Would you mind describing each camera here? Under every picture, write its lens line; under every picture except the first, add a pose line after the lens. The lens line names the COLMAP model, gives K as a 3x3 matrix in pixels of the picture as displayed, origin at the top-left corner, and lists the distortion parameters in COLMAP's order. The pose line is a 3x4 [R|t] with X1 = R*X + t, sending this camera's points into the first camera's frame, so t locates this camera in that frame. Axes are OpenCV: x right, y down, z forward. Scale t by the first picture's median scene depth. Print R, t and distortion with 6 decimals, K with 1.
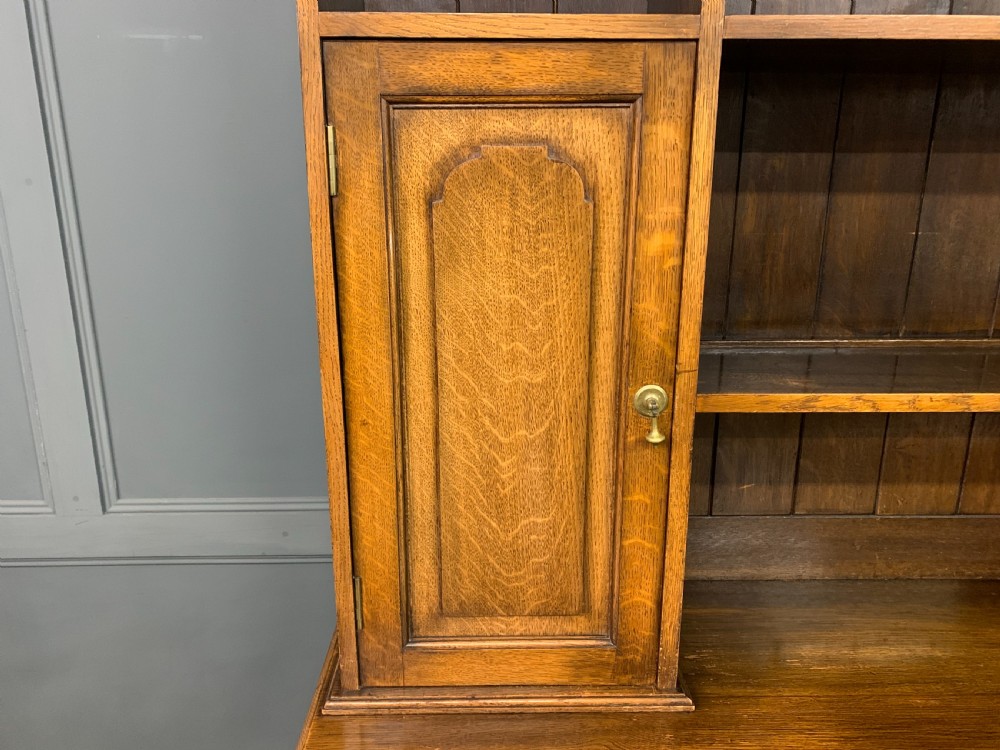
lens RADIAL K [[770.0, 0, 492.5], [0, 770.0, 369.0], [0, 0, 1]] dist [0.038247, -0.035206]
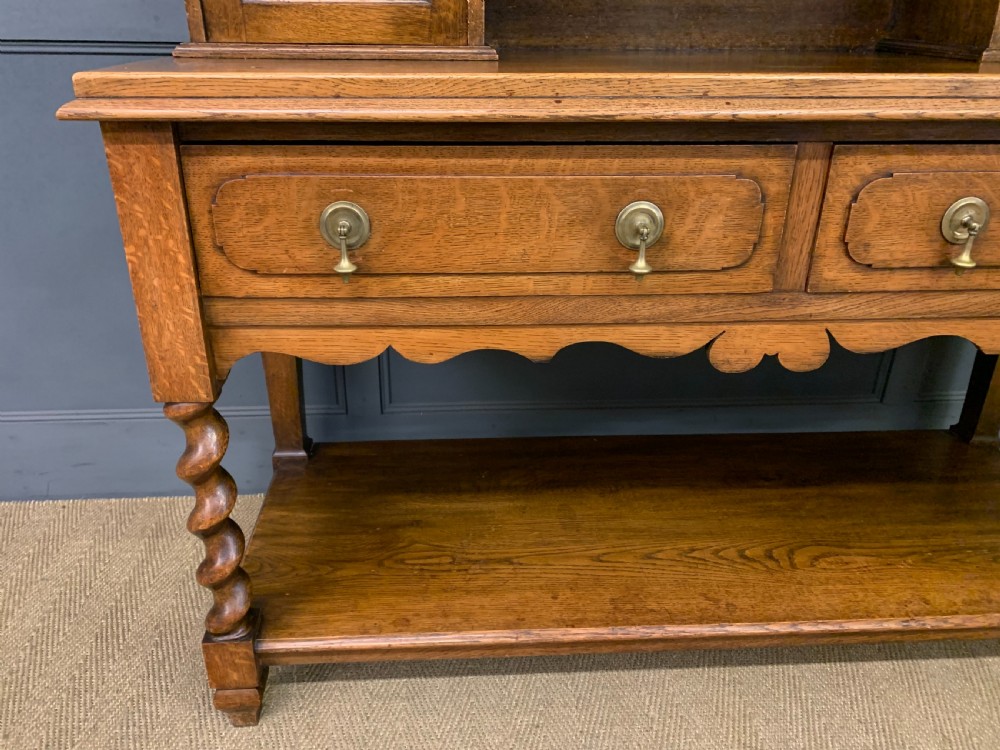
lens RADIAL K [[770.0, 0, 488.8], [0, 770.0, 368.1], [0, 0, 1]] dist [0.038247, -0.035206]
pose [[0.998993, -0.013335, 0.042834, 0.192310], [0.005863, 0.985419, 0.170046, 0.707713], [-0.044477, -0.169624, 0.984505, -0.231111]]
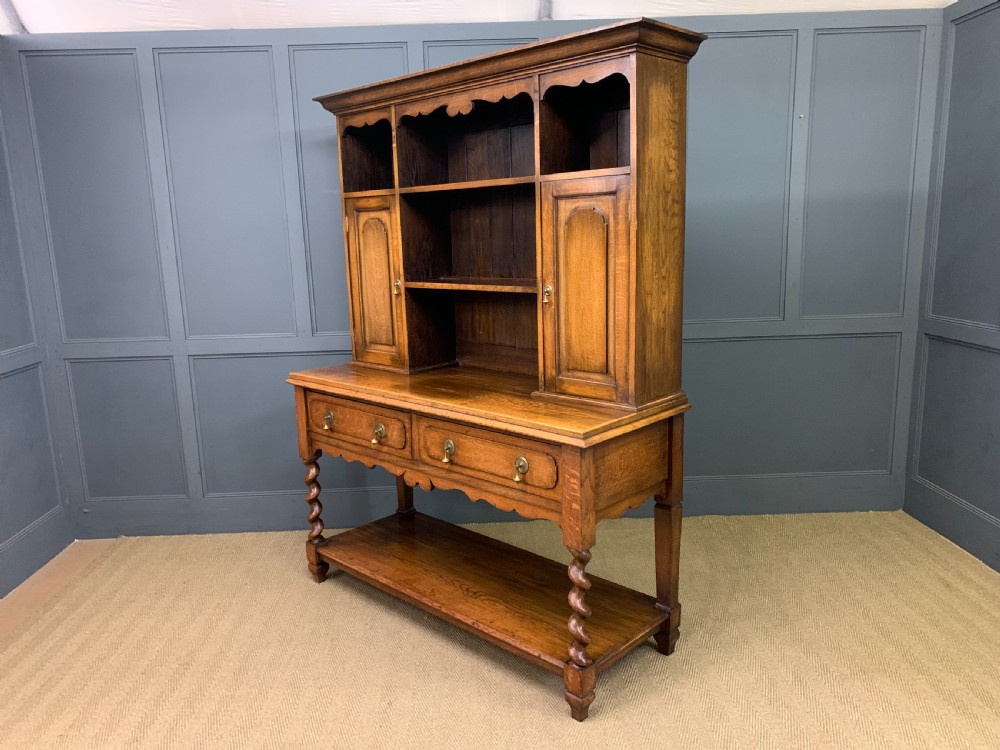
lens RADIAL K [[770.0, 0, 499.9], [0, 770.0, 382.4], [0, 0, 1]] dist [0.038247, -0.035206]
pose [[0.712289, 0.112241, -0.692853, 3.042194], [-0.160211, 0.987071, -0.004801, 0.430922], [0.683357, 0.114422, 0.721063, -1.268659]]
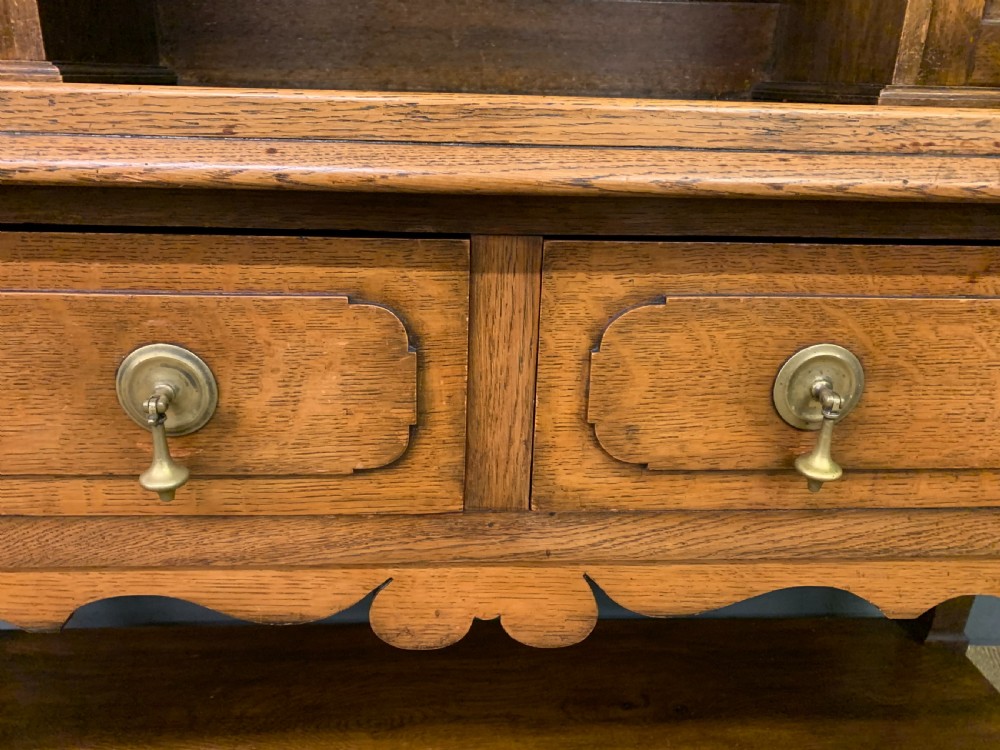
lens RADIAL K [[770.0, 0, 494.2], [0, 770.0, 368.2], [0, 0, 1]] dist [0.038247, -0.035206]
pose [[0.998536, 0.004007, 0.053934, 0.613313], [-0.008632, 0.996276, 0.085793, 0.638402], [-0.053390, -0.086133, 0.994852, 0.268841]]
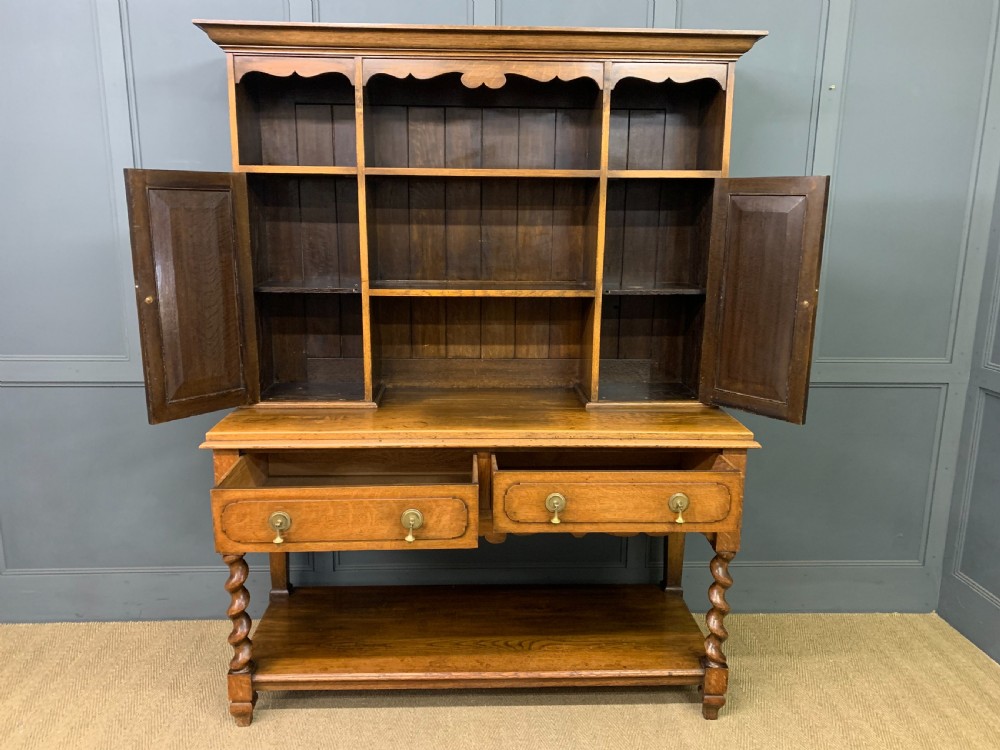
lens RADIAL K [[770.0, 0, 497.1], [0, 770.0, 366.6], [0, 0, 1]] dist [0.038247, -0.035206]
pose [[0.999662, 0.001089, 0.025967, 0.624966], [0.000781, 0.997411, -0.071909, 0.498327], [-0.025978, 0.071905, 0.997073, -1.779027]]
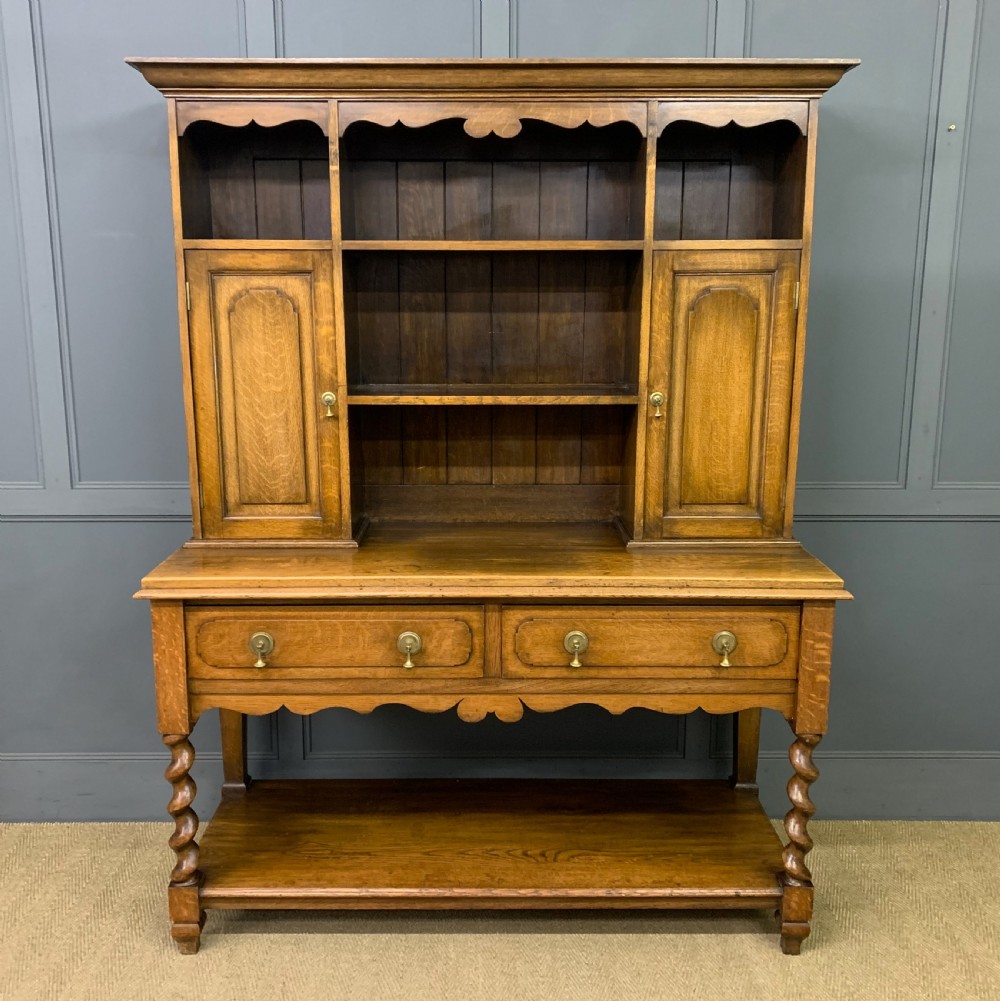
lens RADIAL K [[1037.3, 0, 490.7], [0, 1037.3, 491.7], [0, 0, 1]] dist [0.034466, 0.000000]
pose [[0.999956, -0.001092, -0.009282, 0.665041], [0.000364, 0.996949, -0.078056, 0.517281], [0.009339, 0.078049, 0.996906, -1.904352]]
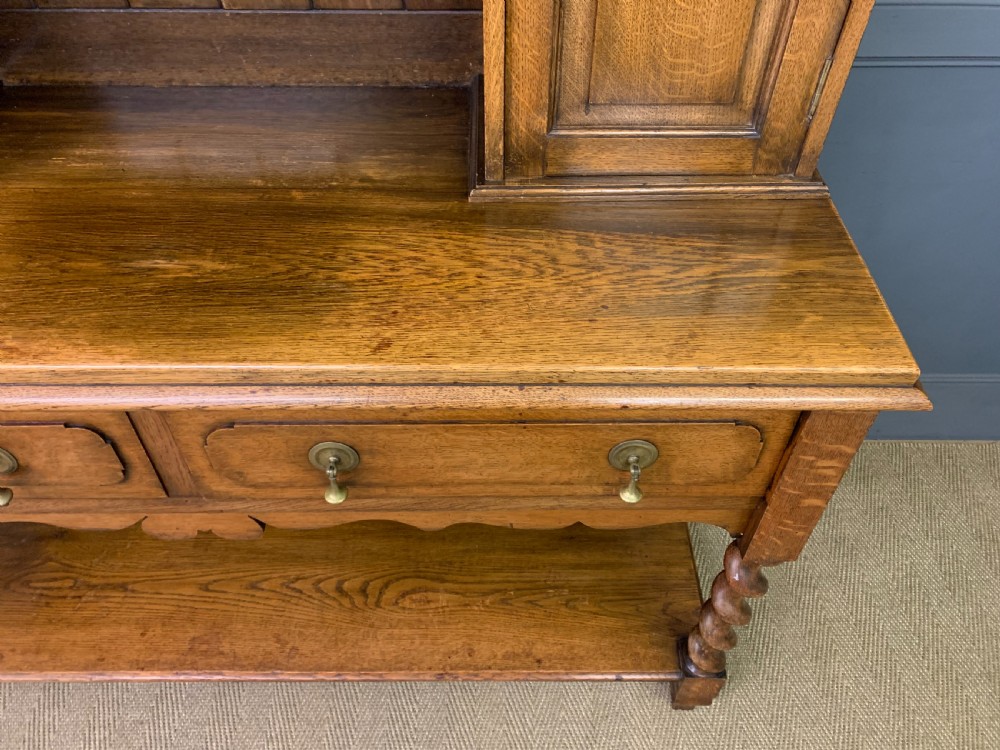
lens RADIAL K [[770.0, 0, 494.7], [0, 770.0, 384.6], [0, 0, 1]] dist [0.038247, -0.035206]
pose [[0.999900, 0.009000, -0.010925, 1.071563], [-0.001878, 0.849373, 0.527789, 0.104591], [0.014029, -0.527716, 0.849305, 0.001842]]
